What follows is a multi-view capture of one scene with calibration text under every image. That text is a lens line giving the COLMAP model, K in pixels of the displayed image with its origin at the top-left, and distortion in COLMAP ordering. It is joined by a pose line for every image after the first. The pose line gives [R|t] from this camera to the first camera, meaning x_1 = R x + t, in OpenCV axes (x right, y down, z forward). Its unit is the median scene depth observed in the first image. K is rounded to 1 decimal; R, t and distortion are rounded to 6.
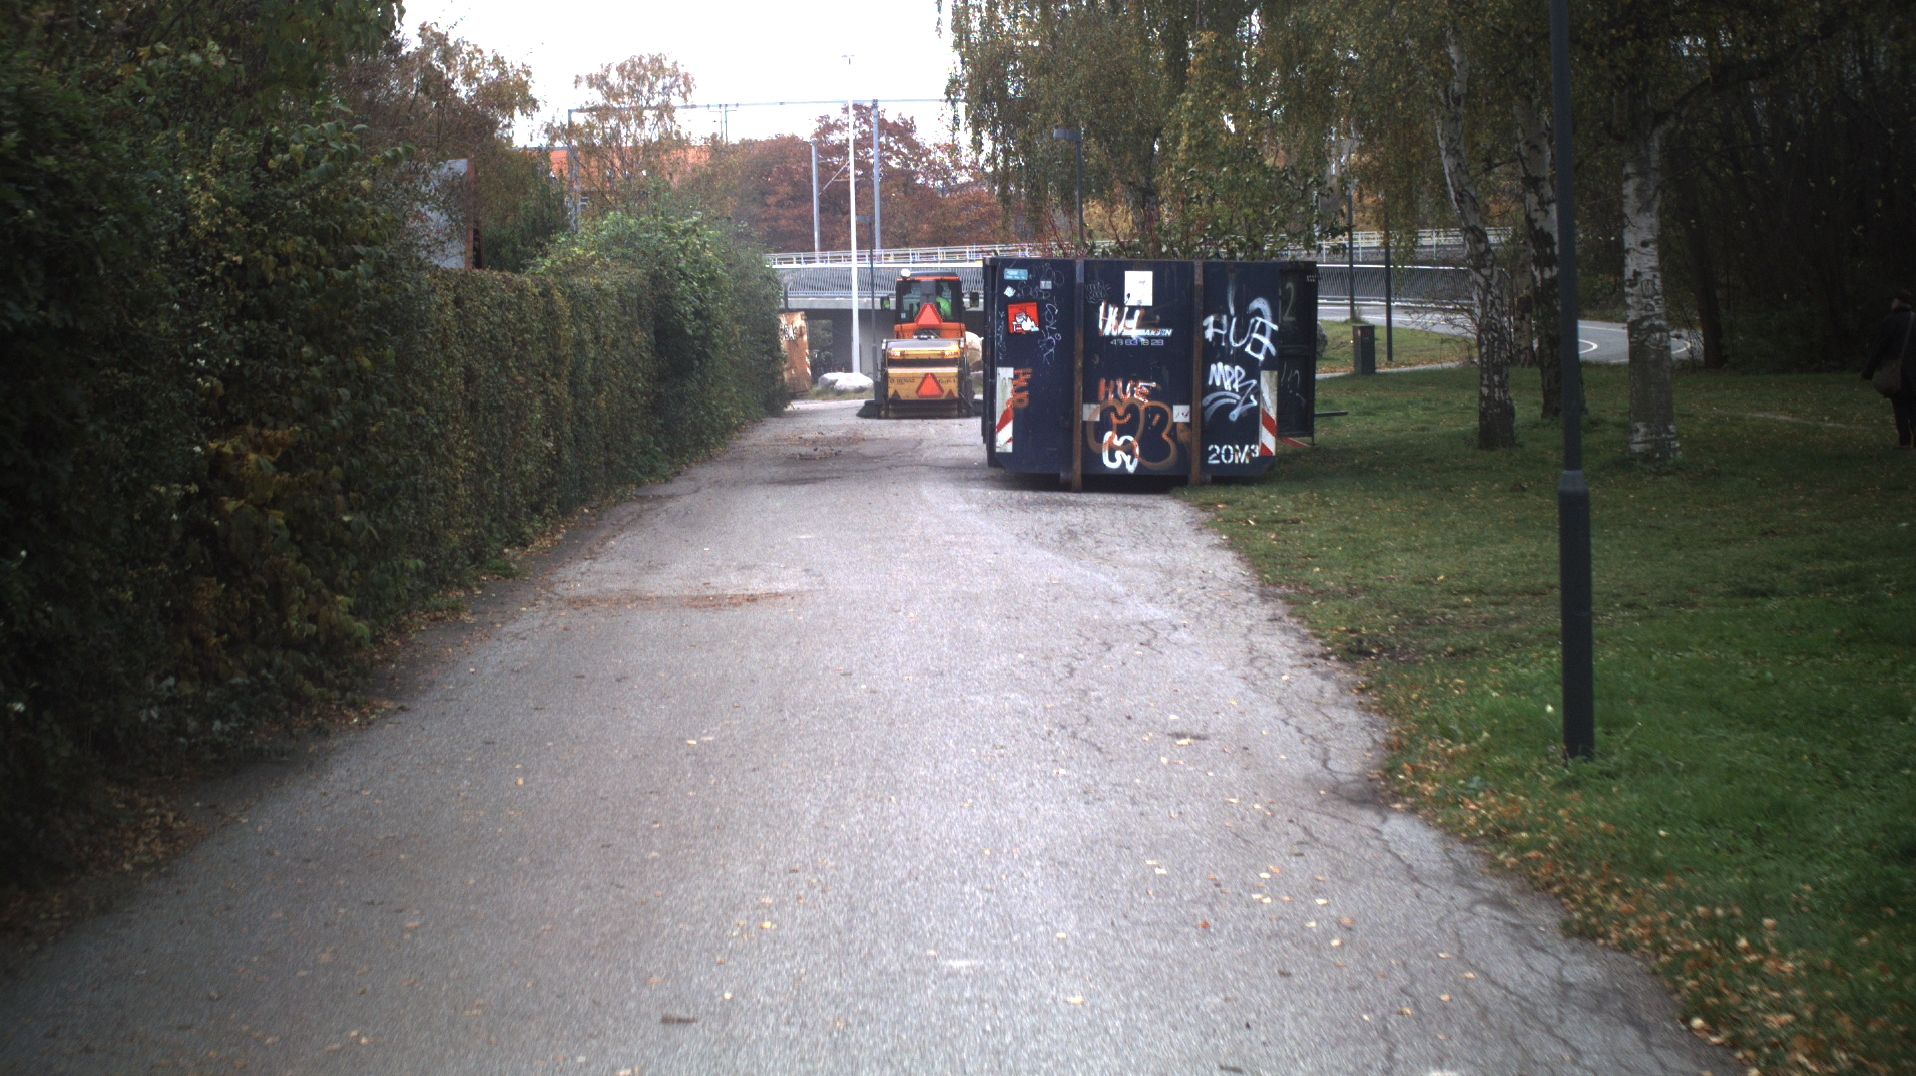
lens RADIAL K [[3237.4, 0, 958.0], [0, 3237.4, 538.0], [0, 0, 1]] dist [-0.278000, 0.183193]
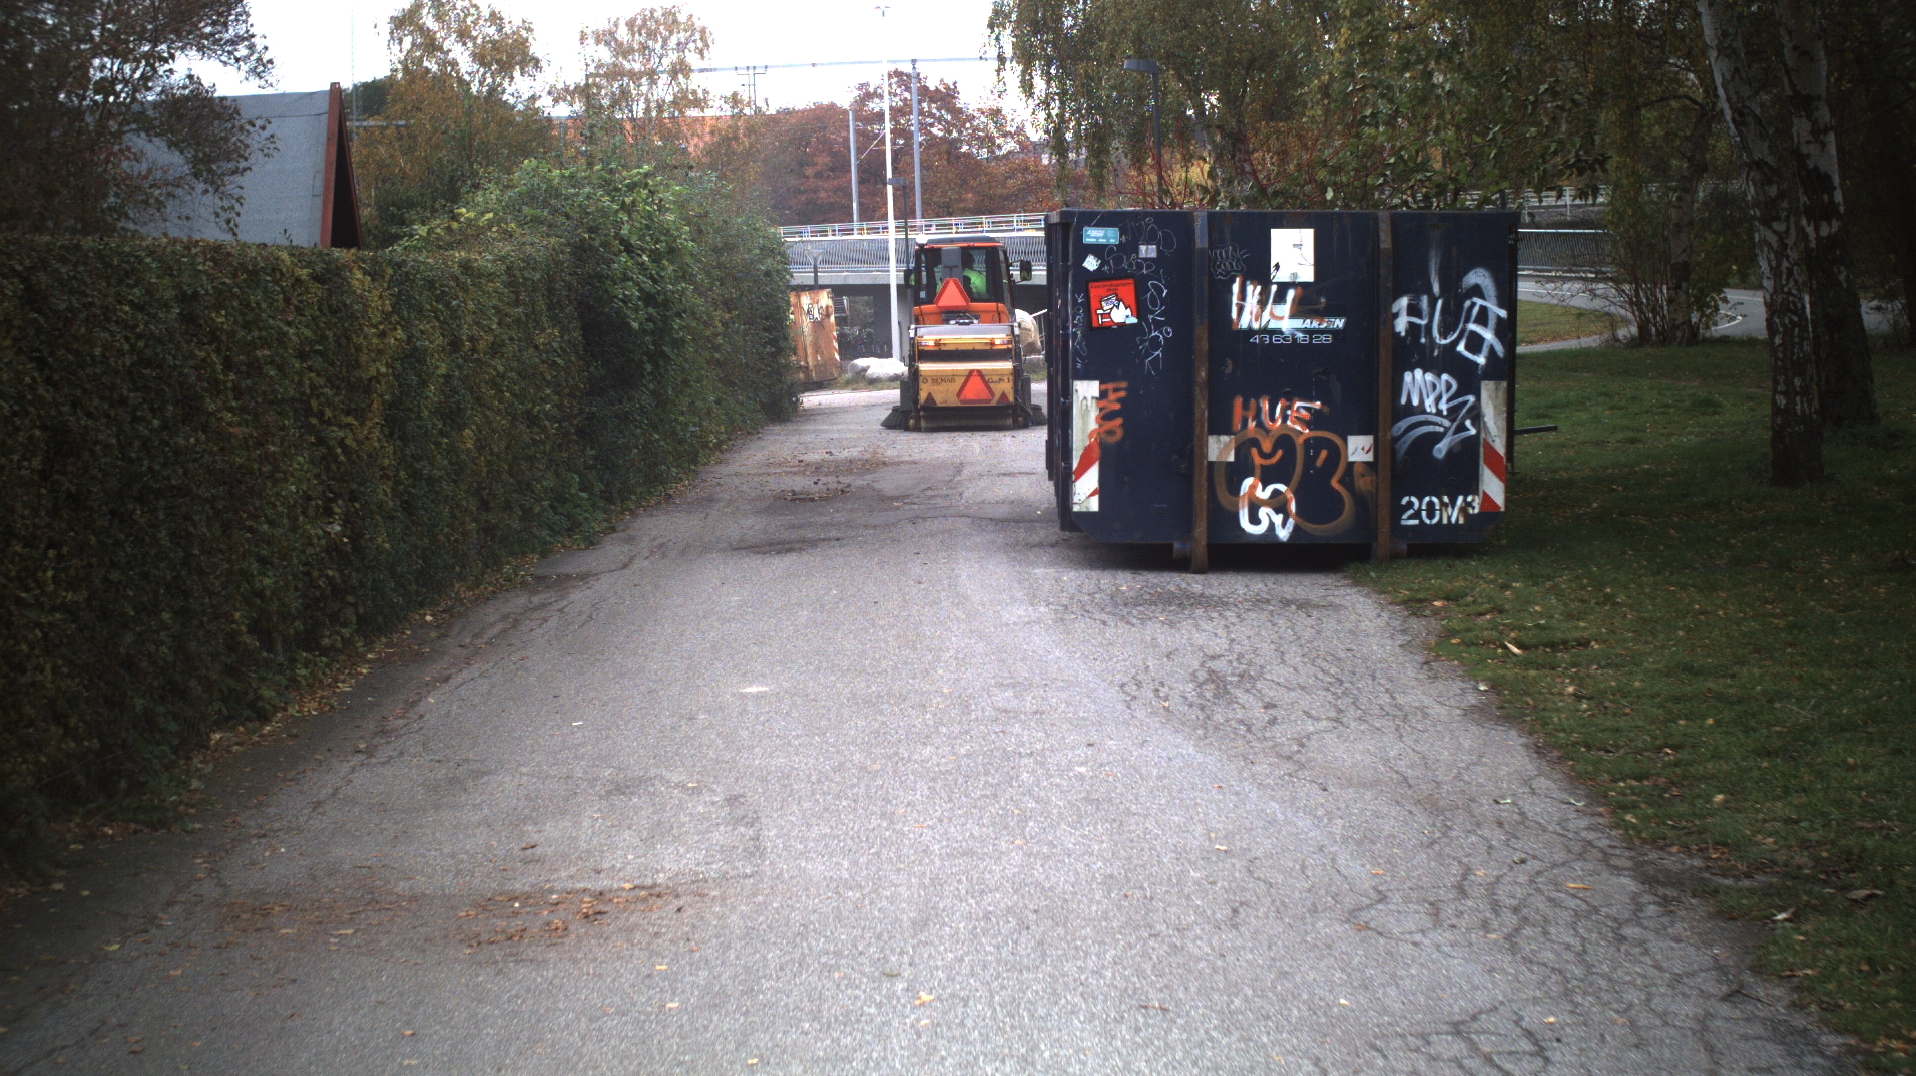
lens RADIAL K [[3237.4, 0, 958.0], [0, 3237.4, 538.0], [0, 0, 1]] dist [-0.278000, 0.183193]
pose [[0.999806, -0.012303, -0.015363, -0.001133], [0.012434, 0.999887, 0.008439, -0.022517], [0.015257, -0.008628, 0.999846, 0.295204]]
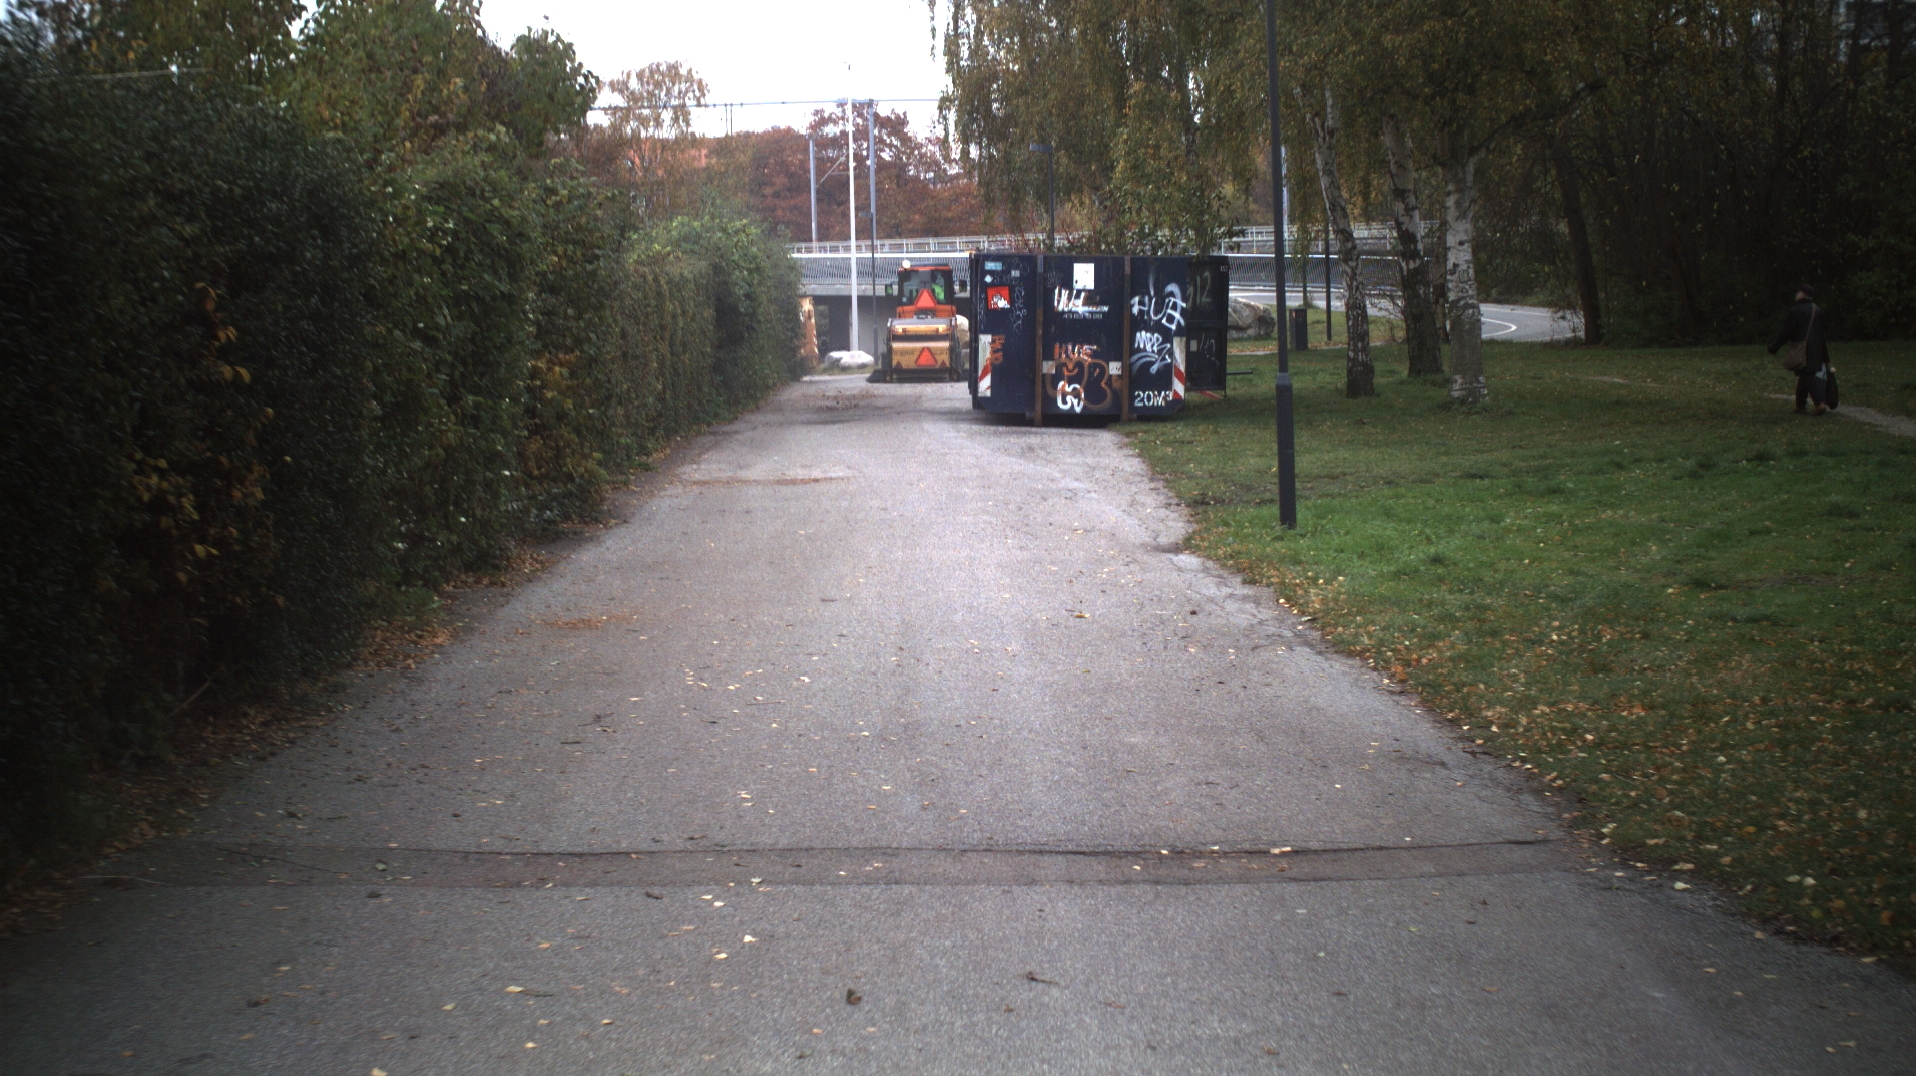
lens RADIAL K [[3237.4, 0, 958.0], [0, 3237.4, 538.0], [0, 0, 1]] dist [-0.278000, 0.183193]
pose [[0.999995, 0.000606, 0.003114, -0.000866], [-0.000617, 0.999993, 0.003632, 0.022831], [-0.003112, -0.003634, 0.999989, -0.294093]]
